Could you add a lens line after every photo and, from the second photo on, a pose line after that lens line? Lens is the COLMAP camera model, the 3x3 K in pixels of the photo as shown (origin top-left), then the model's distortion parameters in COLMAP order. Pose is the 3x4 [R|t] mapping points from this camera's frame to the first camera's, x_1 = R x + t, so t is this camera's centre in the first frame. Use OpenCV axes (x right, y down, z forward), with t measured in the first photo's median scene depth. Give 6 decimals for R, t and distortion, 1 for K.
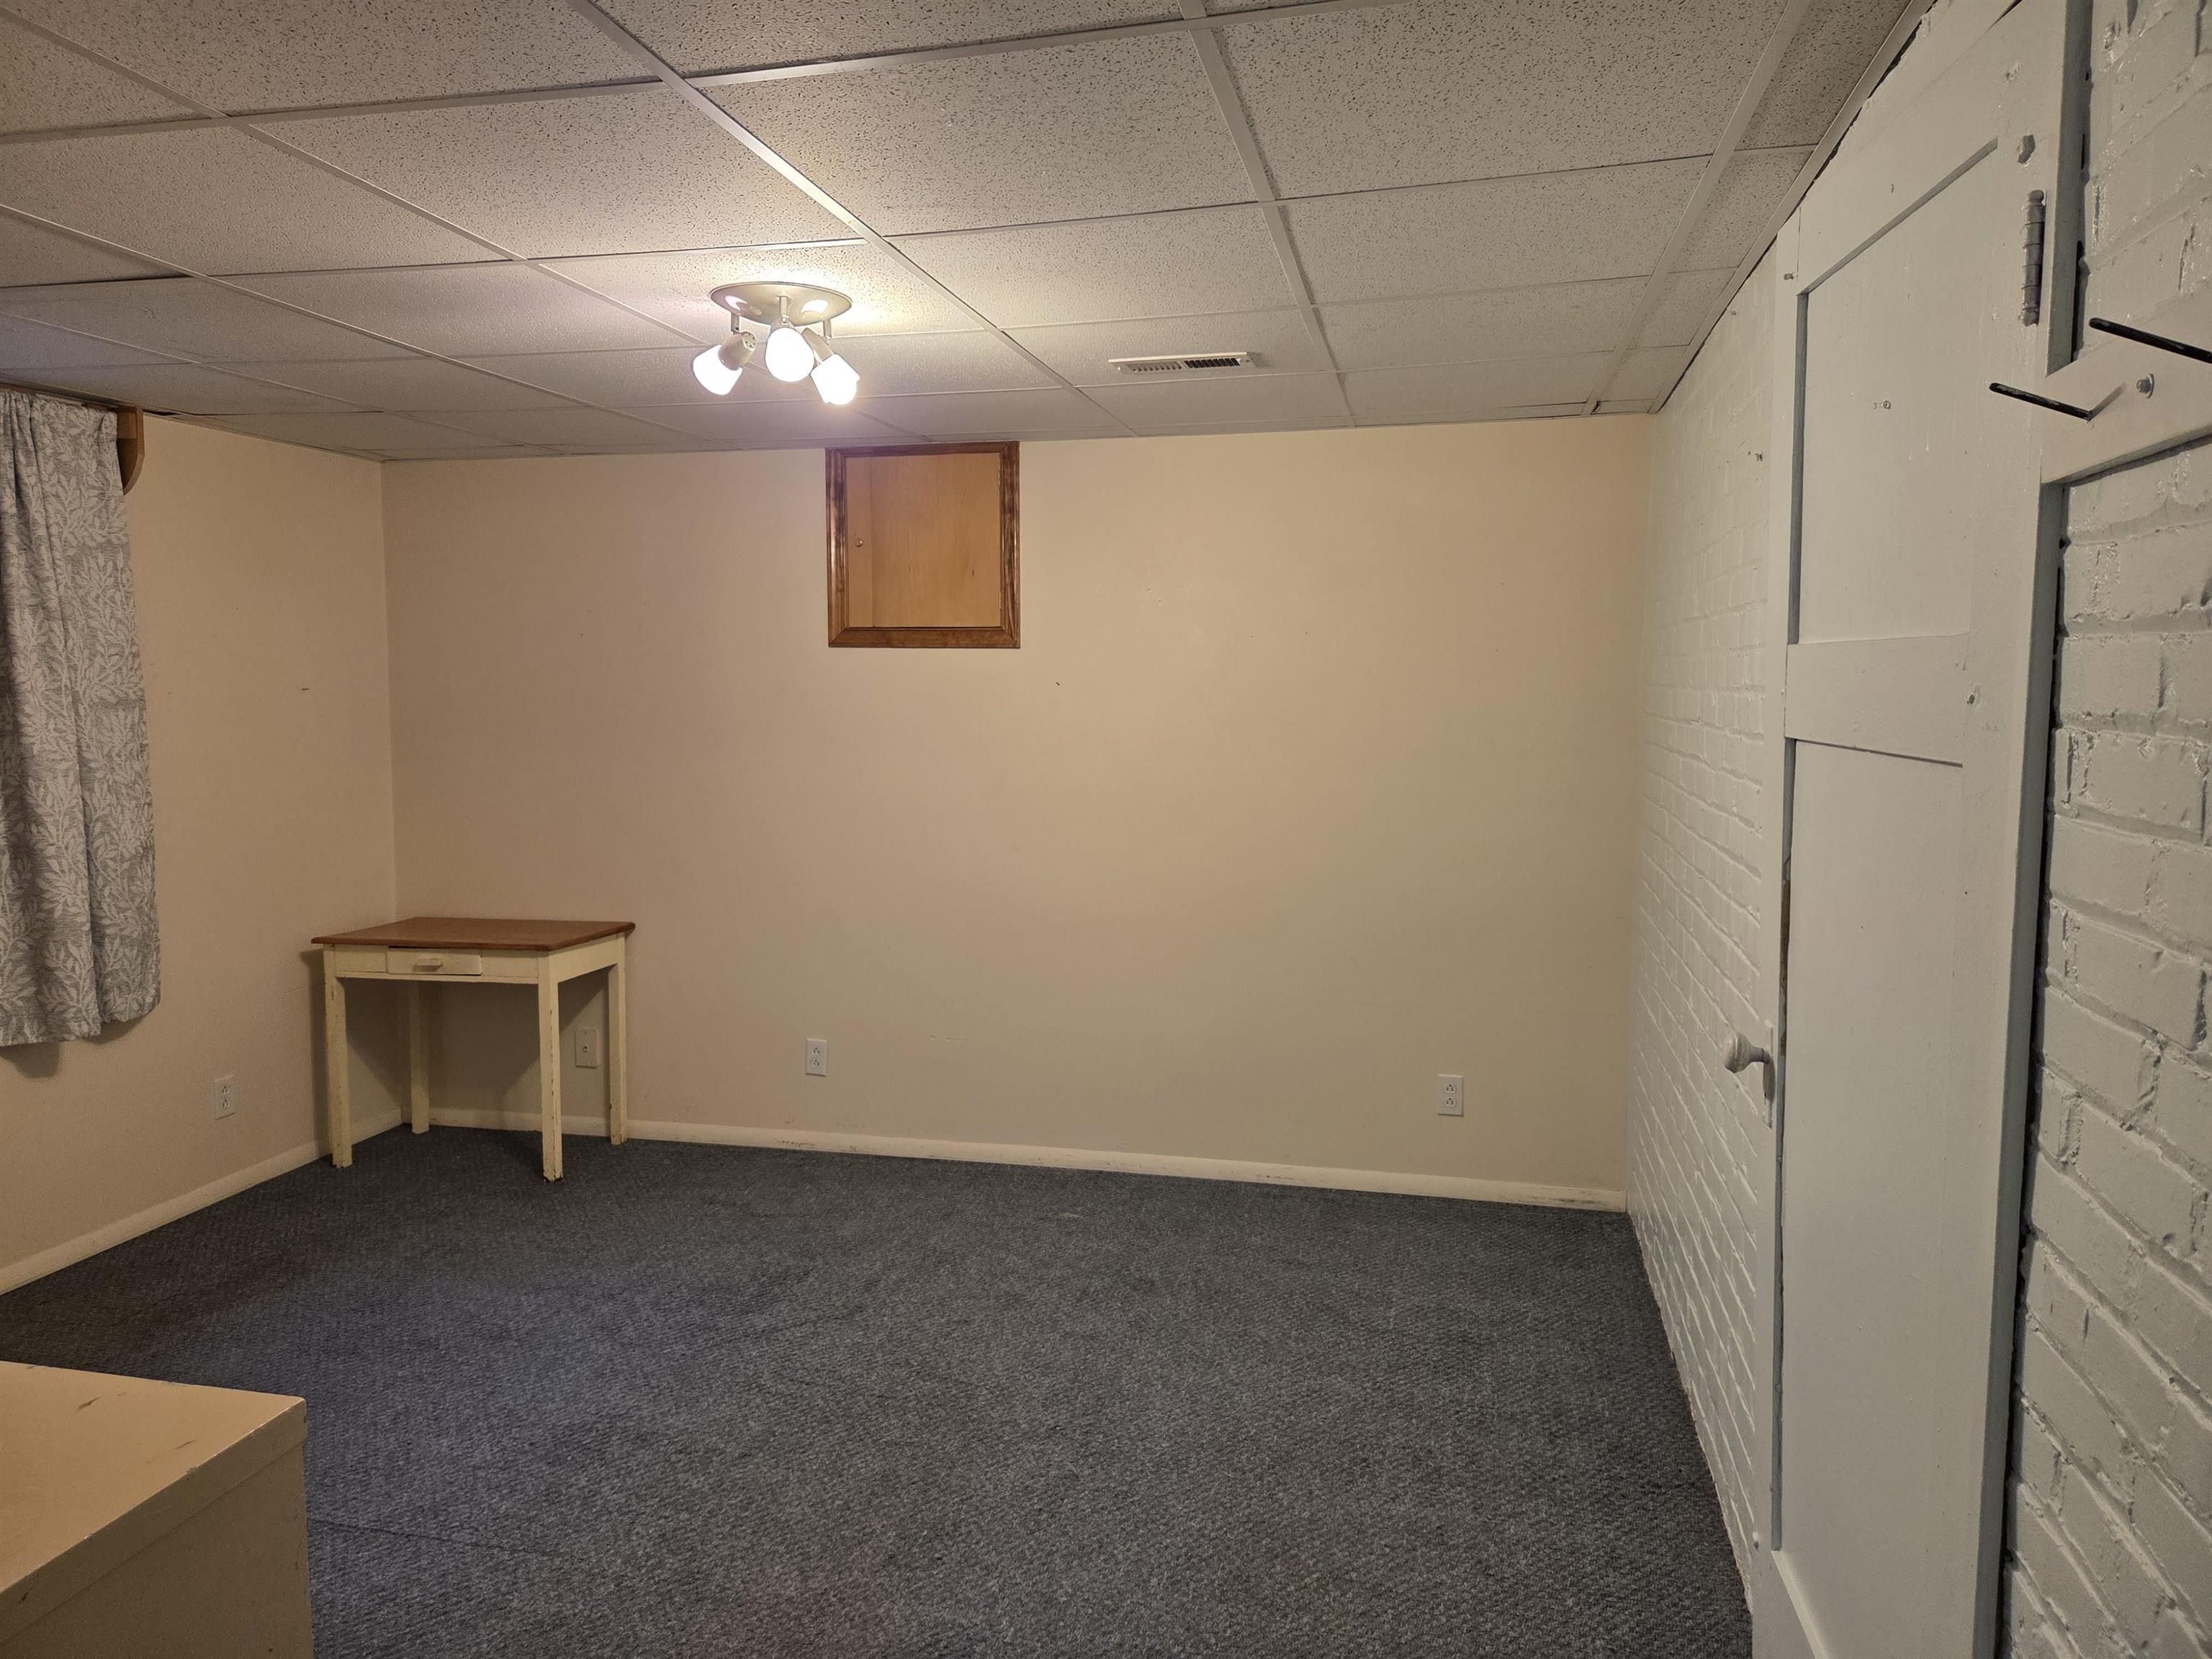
lens RADIAL K [[1483.3, 0, 1107.5], [0, 1483.3, 823.4], [0, 0, 1]] dist [0.066322, -0.052067]
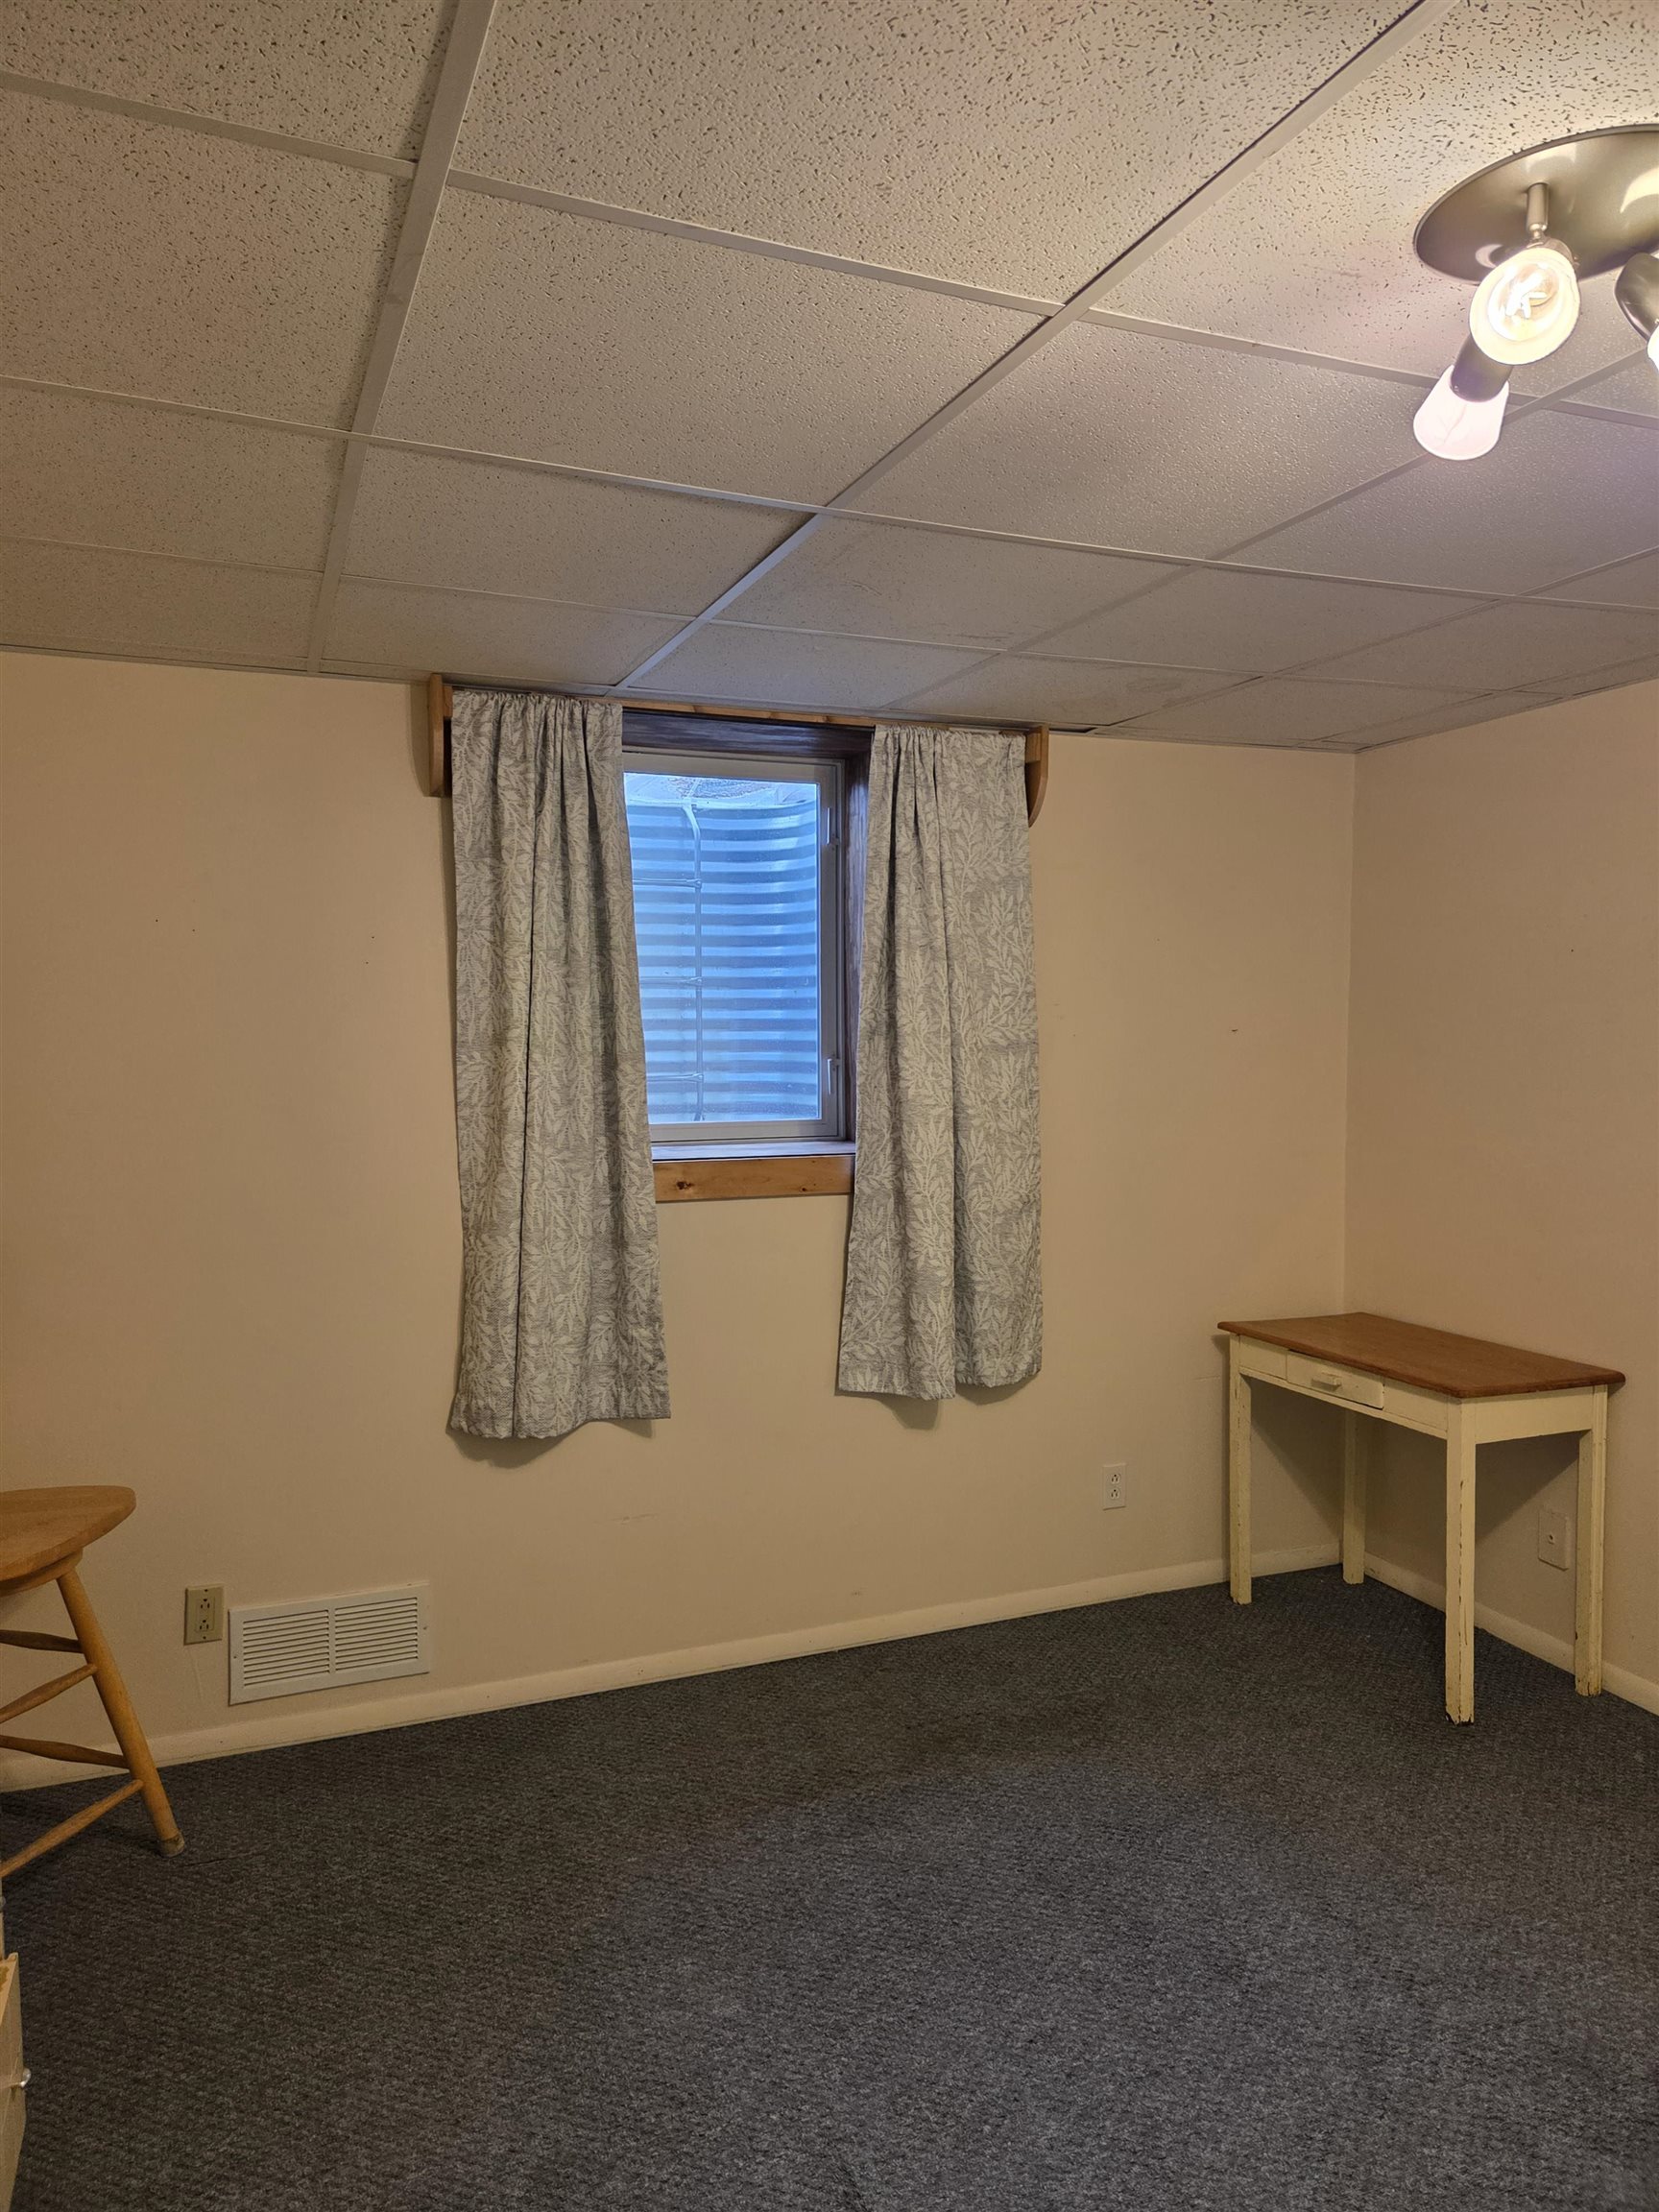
lens RADIAL K [[1483.3, 0, 813.0], [0, 1483.3, 1103.0], [0, 0, 1]] dist [0.066322, -0.052067]
pose [[0.566935, 0.038737, -0.822851, 0.035772], [-0.071478, 0.997440, -0.002291, -0.033891], [0.820655, 0.060115, 0.568252, 0.381894]]
